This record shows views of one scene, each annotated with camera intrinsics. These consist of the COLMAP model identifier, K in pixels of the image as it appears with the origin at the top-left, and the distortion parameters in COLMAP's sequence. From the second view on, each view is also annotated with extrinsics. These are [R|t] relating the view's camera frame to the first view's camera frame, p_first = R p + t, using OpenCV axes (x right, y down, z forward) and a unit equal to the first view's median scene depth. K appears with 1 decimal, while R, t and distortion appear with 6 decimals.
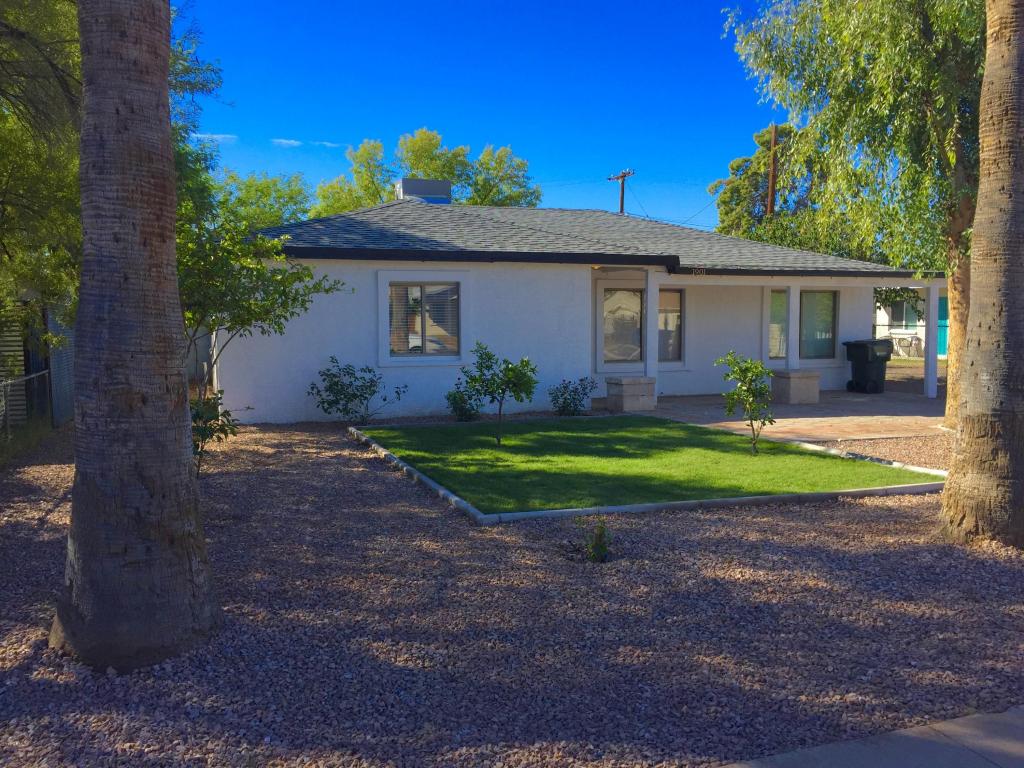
lens RADIAL K [[868.8, 0, 516.5], [0, 868.8, 388.1], [0, 0, 1]] dist [0.082667, -0.109119]
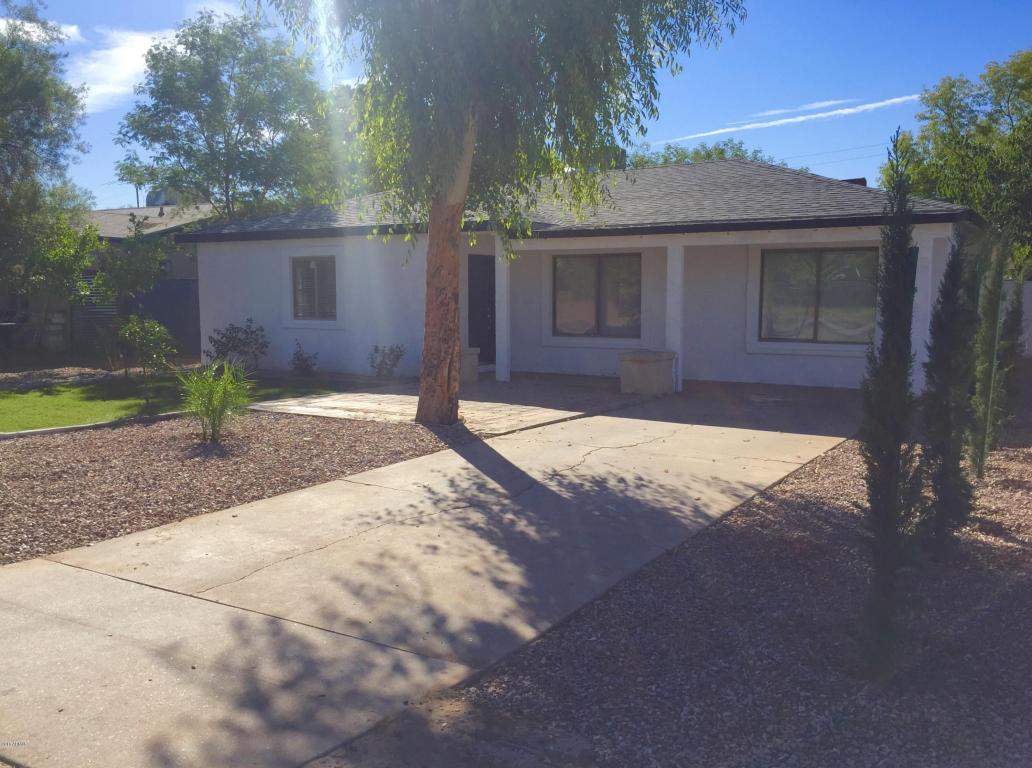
lens RADIAL K [[904.2, 0, 516.0], [0, 904.2, 384.0], [0, 0, 1]] dist [0.080065, -0.108651]
pose [[0.637563, 0.079146, -0.766322, 1.493391], [-0.060685, 0.996778, 0.052459, -0.046652], [0.768004, 0.013058, 0.640311, 0.630360]]
